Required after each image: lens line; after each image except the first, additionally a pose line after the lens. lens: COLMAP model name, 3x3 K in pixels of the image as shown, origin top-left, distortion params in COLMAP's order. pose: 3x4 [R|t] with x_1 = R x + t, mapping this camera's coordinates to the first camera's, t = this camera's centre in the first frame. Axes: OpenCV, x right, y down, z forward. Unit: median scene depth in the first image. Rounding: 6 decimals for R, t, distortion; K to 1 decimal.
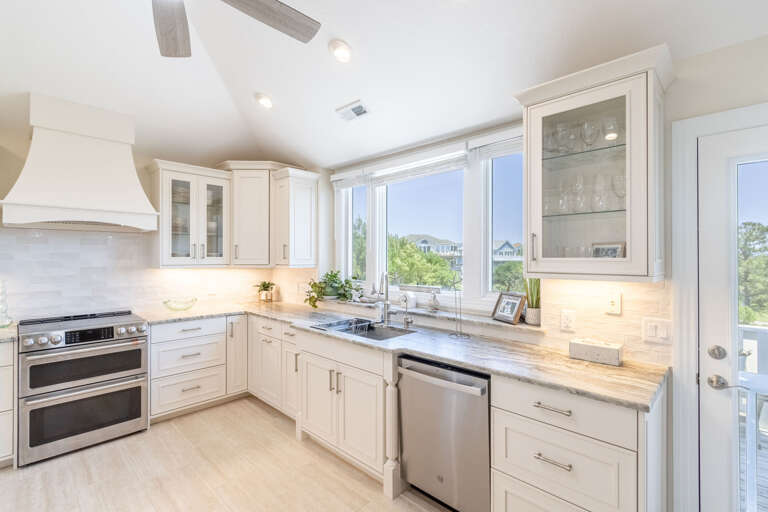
lens RADIAL K [[353.7, 0, 385.6], [0, 353.7, 256.9], [0, 0, 1]] dist [-0.004606, -0.000522]
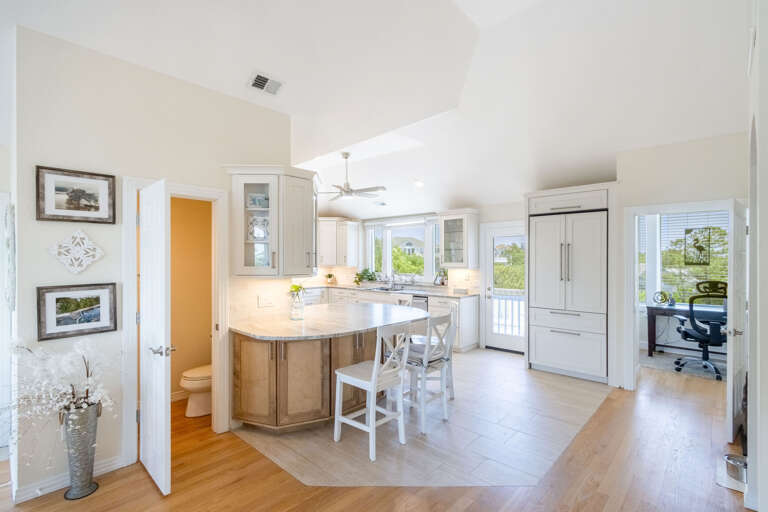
lens RADIAL K [[353.7, 0, 382.3], [0, 353.7, 257.8], [0, 0, 1]] dist [-0.004606, -0.000522]
pose [[0.999451, -0.002359, 0.033038, -0.142198], [0.002442, 0.999994, -0.002488, -0.019724], [-0.033032, 0.002567, 0.999451, -1.336386]]
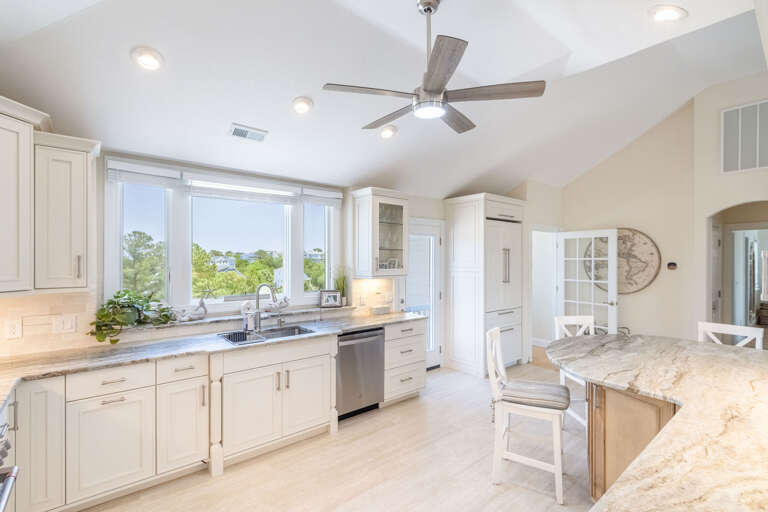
lens RADIAL K [[353.7, 0, 383.1], [0, 353.7, 257.2], [0, 0, 1]] dist [-0.004606, -0.000522]
pose [[0.115570, 0.005562, 0.993284, -0.965528], [0.001721, 0.999982, -0.005800, -0.031873], [-0.993298, 0.002380, 0.115559, 0.422028]]
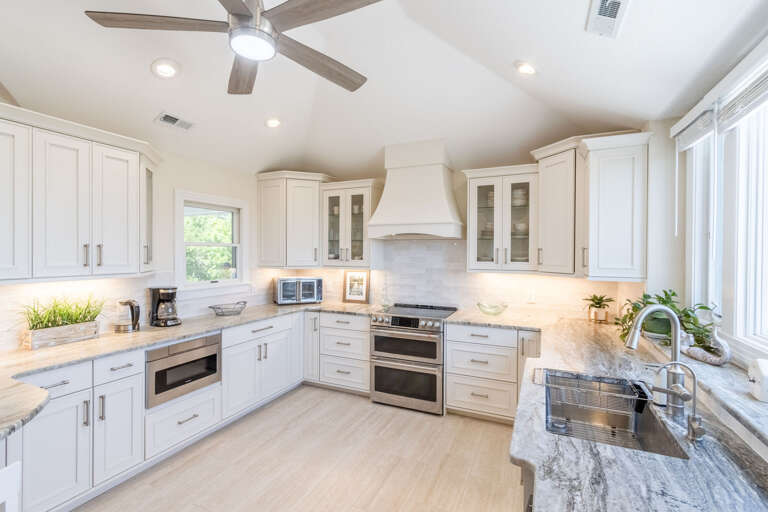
lens RADIAL K [[353.7, 0, 381.8], [0, 353.7, 256.7], [0, 0, 1]] dist [-0.004606, -0.000522]
pose [[0.318791, 0.010810, -0.947763, 0.299722], [-0.004119, 0.999941, 0.010019, -0.024377], [0.947816, 0.000709, 0.318817, 0.429765]]
